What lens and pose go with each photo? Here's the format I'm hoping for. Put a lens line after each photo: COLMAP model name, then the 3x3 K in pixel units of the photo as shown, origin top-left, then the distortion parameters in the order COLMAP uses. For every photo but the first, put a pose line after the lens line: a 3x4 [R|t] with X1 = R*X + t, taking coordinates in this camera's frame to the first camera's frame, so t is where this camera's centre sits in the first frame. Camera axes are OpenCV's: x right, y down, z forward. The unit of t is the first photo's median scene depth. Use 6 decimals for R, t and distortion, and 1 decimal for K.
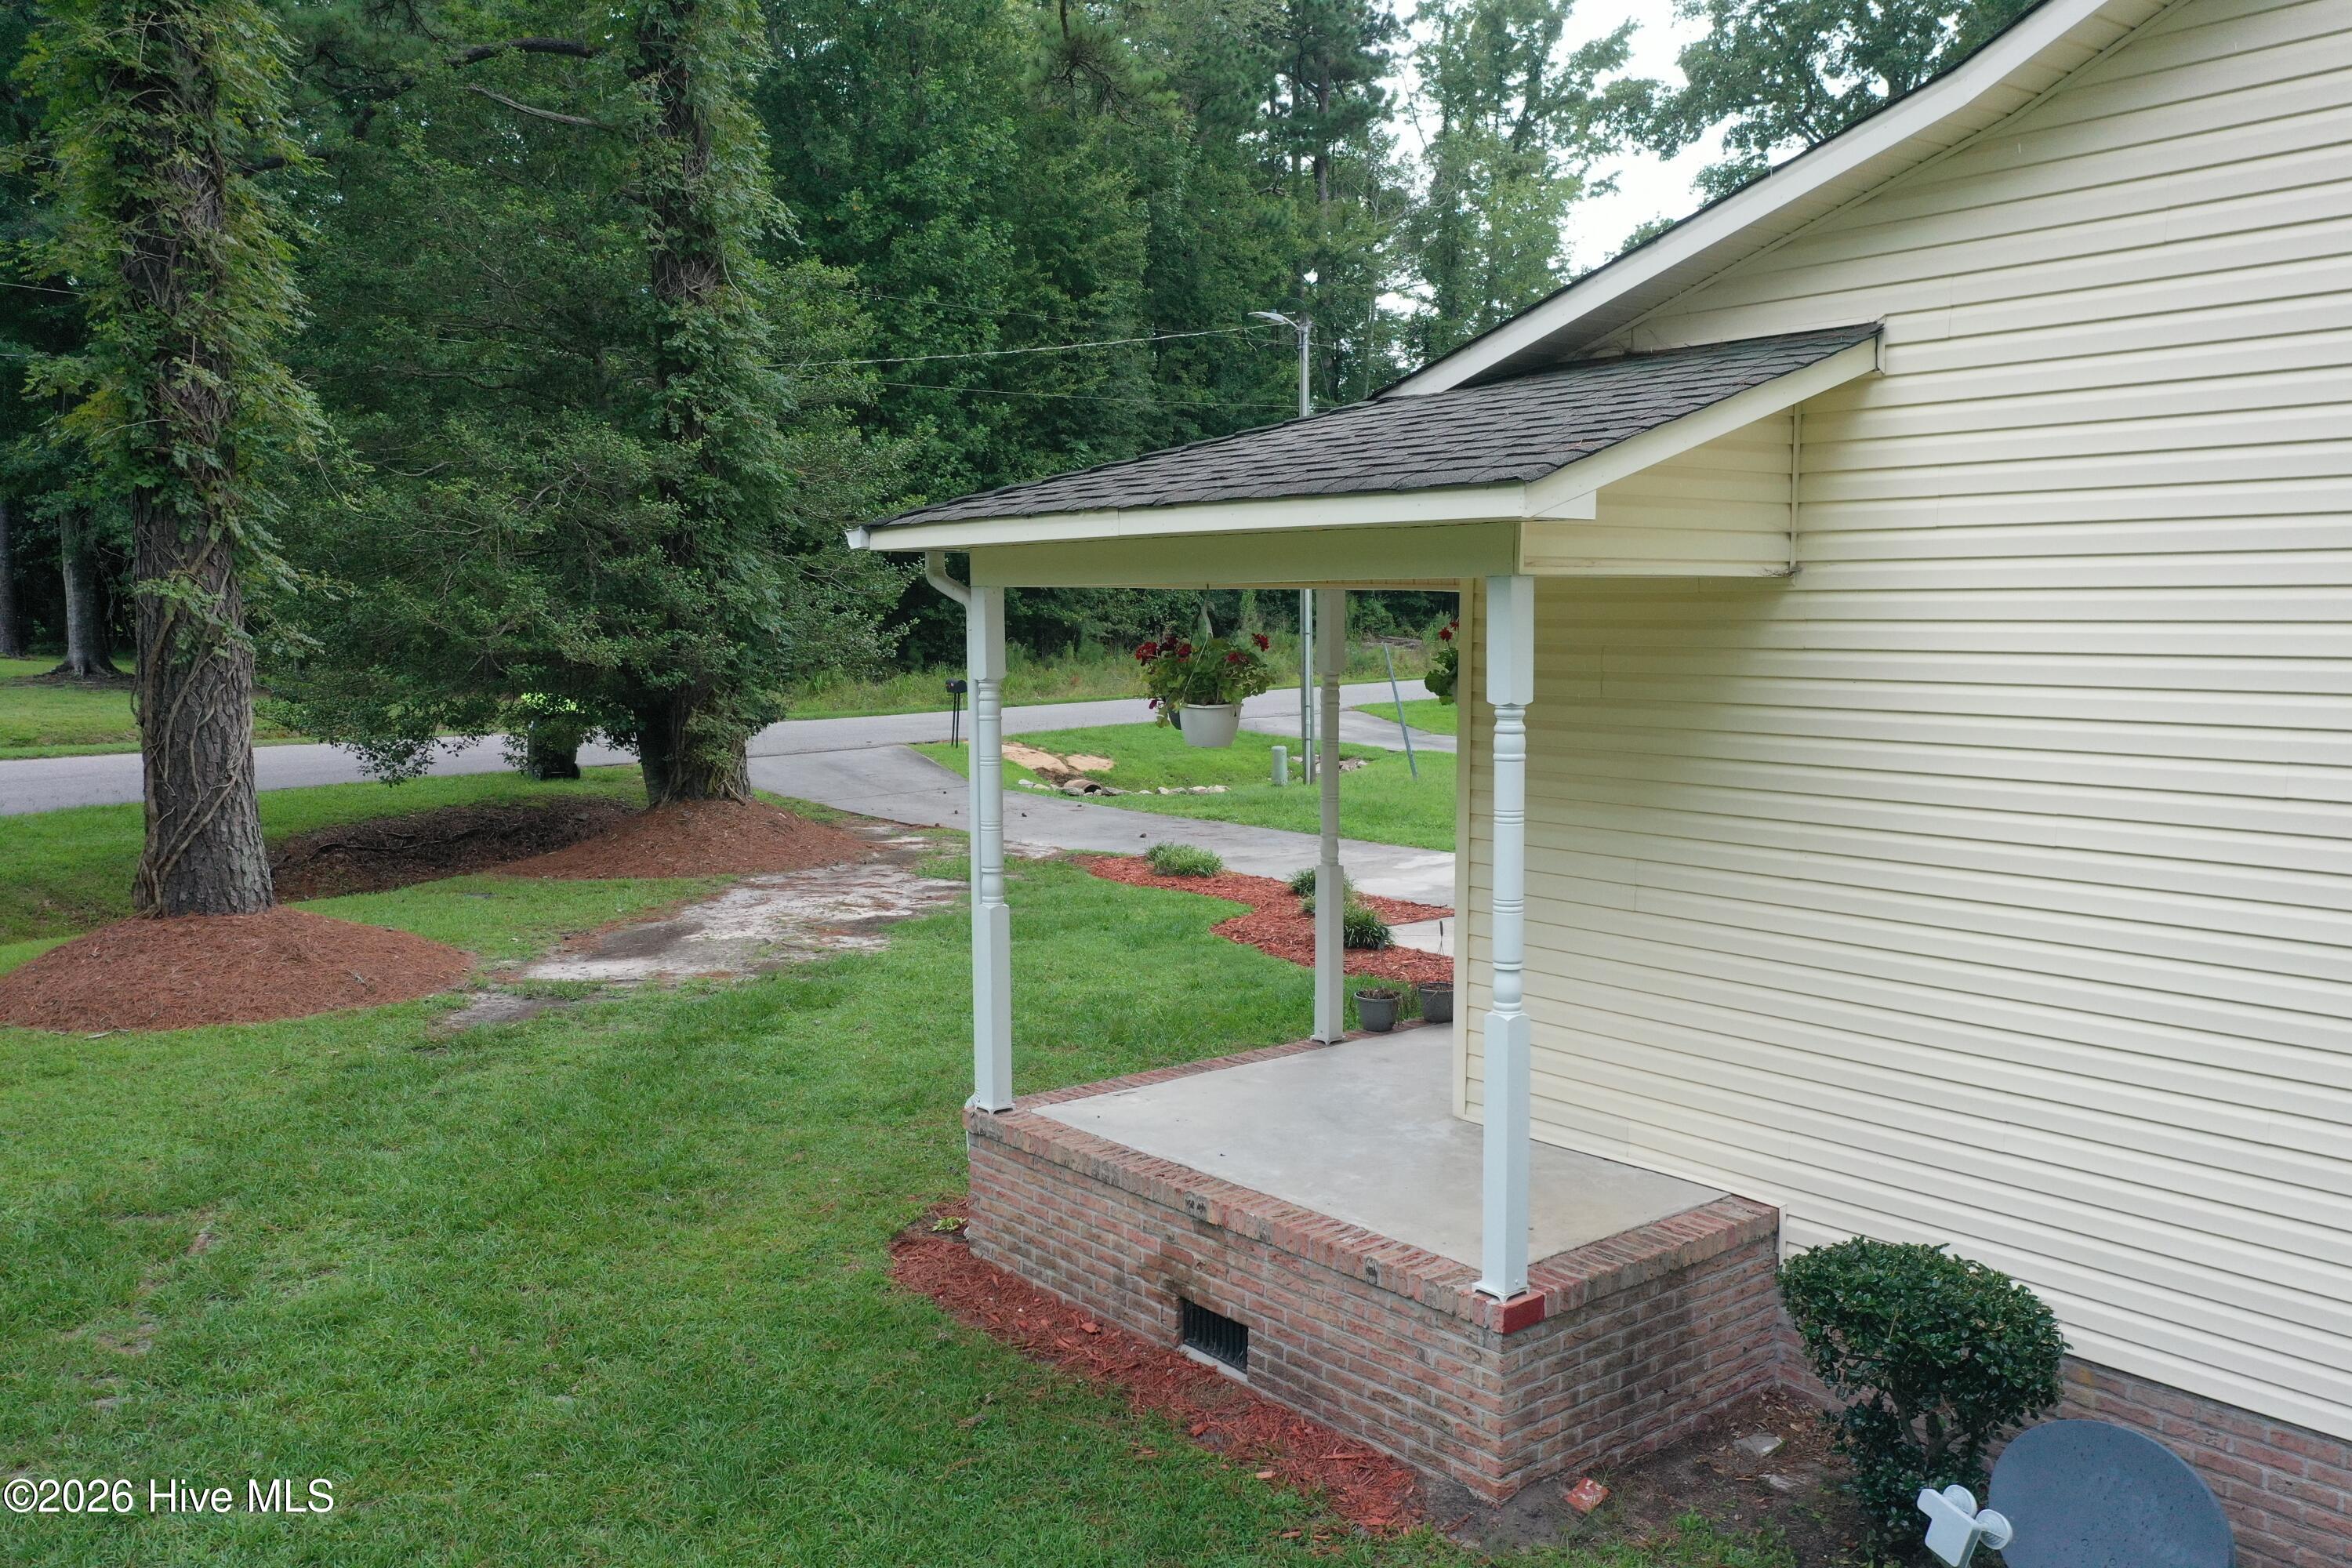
lens RADIAL K [[1850.1, 0, 1194.3], [0, 1850.1, 792.5], [0, 0, 1]] dist [0.020029, 0.003223]
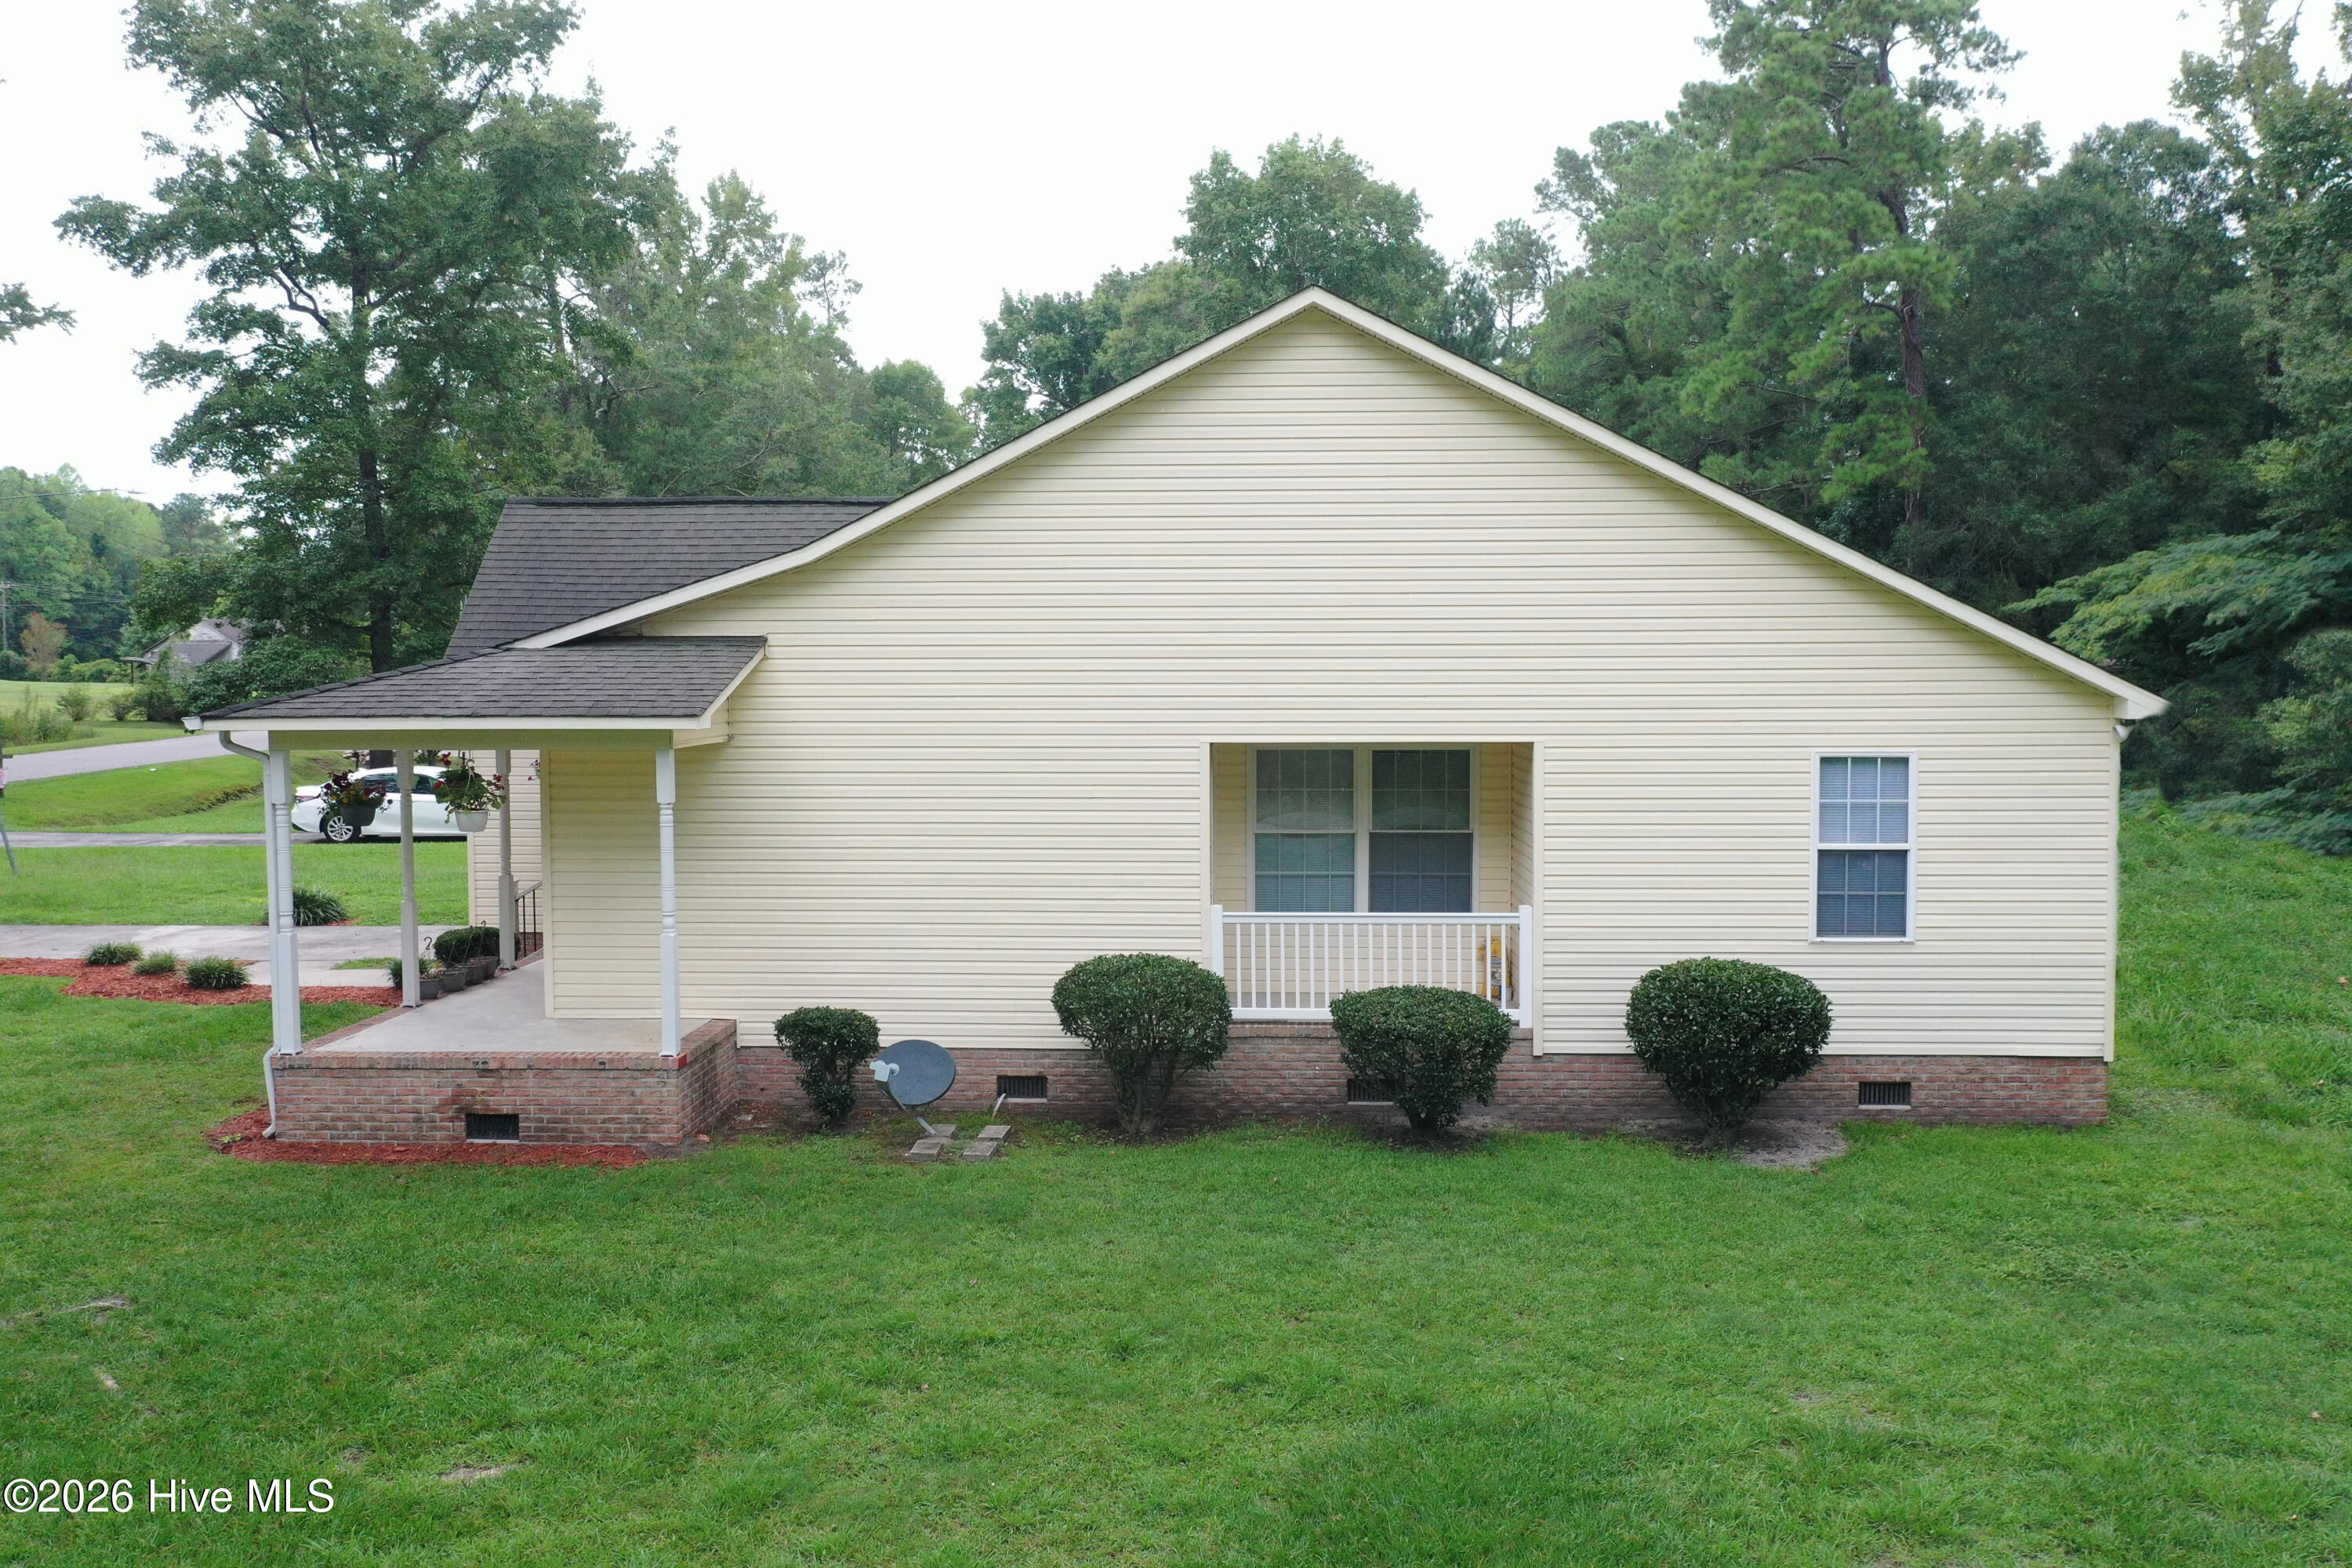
lens RADIAL K [[1871.1, 0, 1158.3], [0, 1871.1, 791.3], [0, 0, 1]] dist [0.011087, 0.008876]
pose [[0.684747, -0.048443, 0.727169, -0.943560], [0.075539, 0.997132, -0.004705, -0.002409], [-0.724855, 0.058151, 0.686443, -0.915886]]
